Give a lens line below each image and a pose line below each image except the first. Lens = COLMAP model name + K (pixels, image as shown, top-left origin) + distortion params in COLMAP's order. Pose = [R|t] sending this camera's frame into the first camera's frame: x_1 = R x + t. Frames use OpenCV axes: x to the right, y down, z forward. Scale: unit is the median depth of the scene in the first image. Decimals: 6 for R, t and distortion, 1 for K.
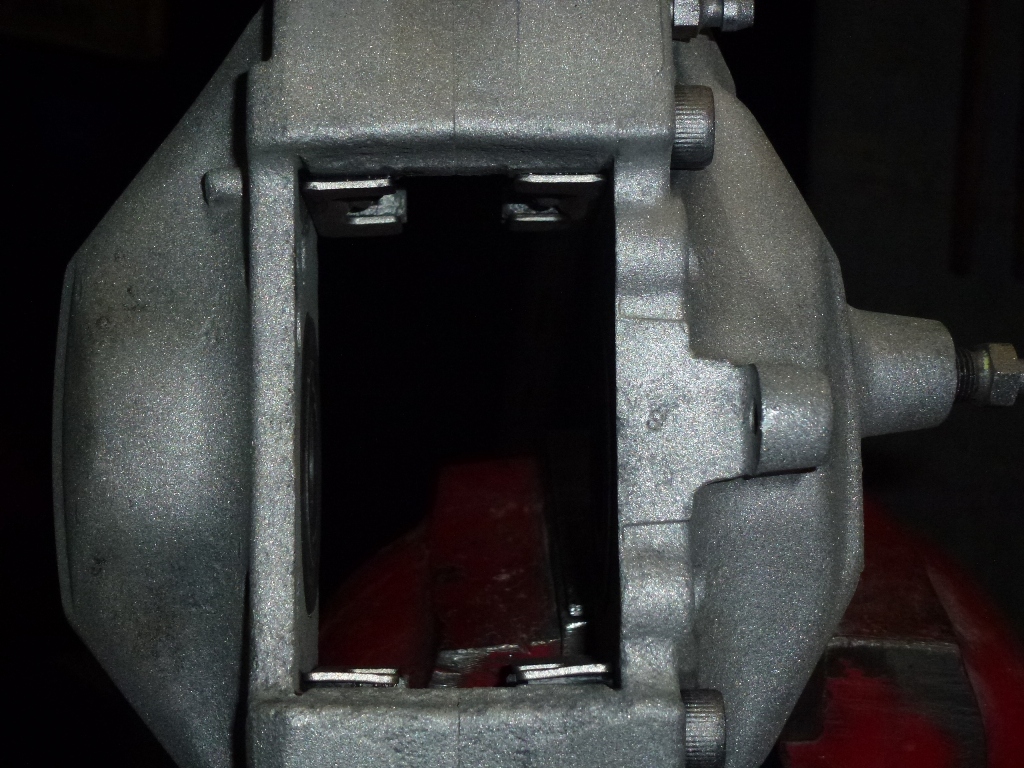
lens RADIAL K [[2396.1, 0, 512.0], [0, 2396.1, 384.0], [0, 0, 1]] dist [0.092412, -0.785402]
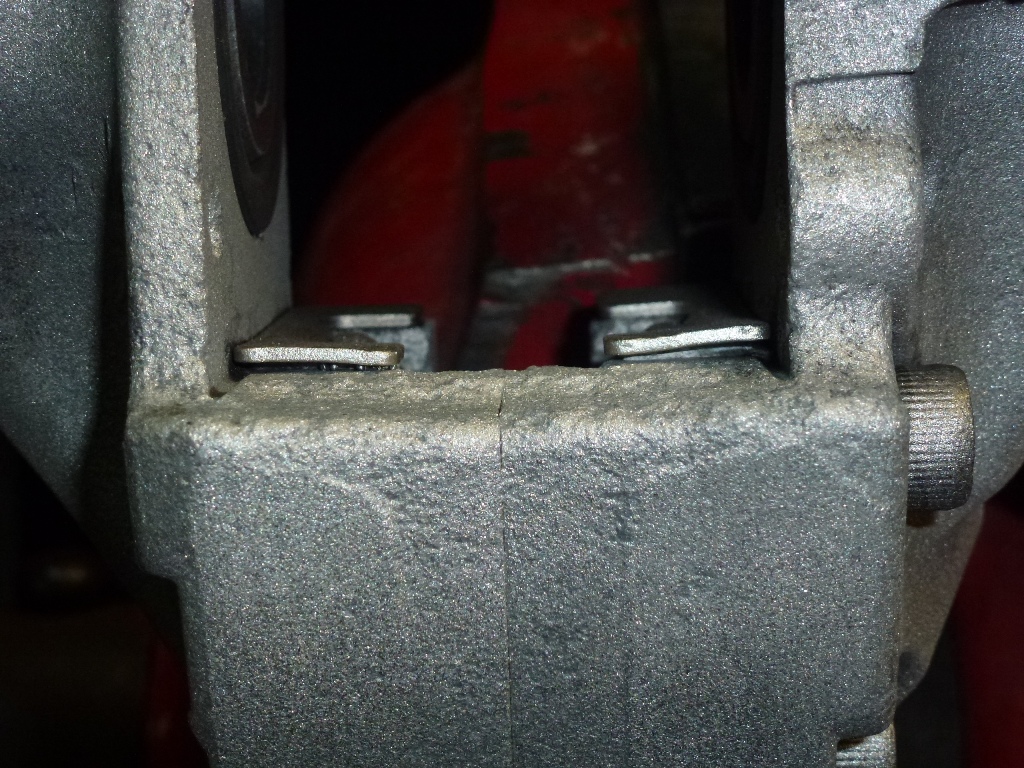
lens RADIAL K [[2396.1, 0, 512.0], [0, 2396.1, 384.0], [0, 0, 1]] dist [0.092412, -0.785402]
pose [[0.998943, -0.012464, -0.044252, 0.005310], [0.021143, 0.979268, 0.201461, 0.014563], [0.040824, -0.202184, 0.978496, 0.448306]]
